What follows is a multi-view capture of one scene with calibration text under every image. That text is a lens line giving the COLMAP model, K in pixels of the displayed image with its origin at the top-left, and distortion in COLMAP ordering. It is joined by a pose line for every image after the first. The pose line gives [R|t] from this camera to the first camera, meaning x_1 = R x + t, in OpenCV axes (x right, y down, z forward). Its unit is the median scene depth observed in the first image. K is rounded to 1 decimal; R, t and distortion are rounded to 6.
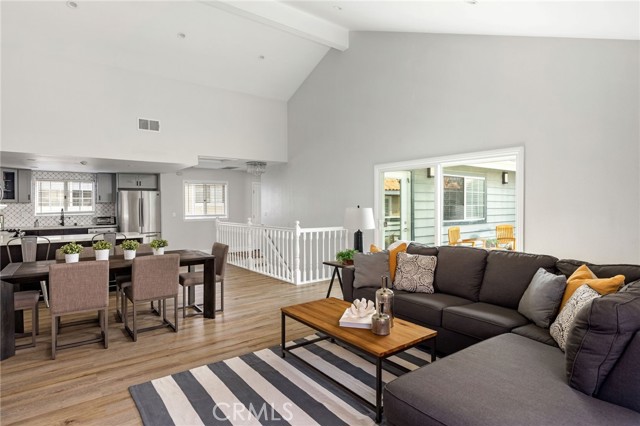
lens RADIAL K [[355.4, 0, 318.9], [0, 355.4, 204.6], [0, 0, 1]] dist [0.004780, 0.000886]
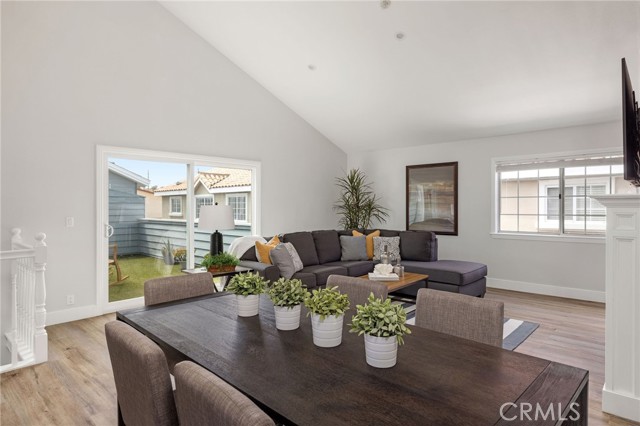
lens RADIAL K [[373.2, 0, 325.5], [0, 373.2, 212.9], [0, 0, 1]] dist [-0.003577, 0.002968]
pose [[-0.178675, -0.015832, 0.983781, -0.546156], [0.003653, 0.999853, 0.016755, 0.009074], [-0.983901, 0.006588, -0.178591, 0.591556]]
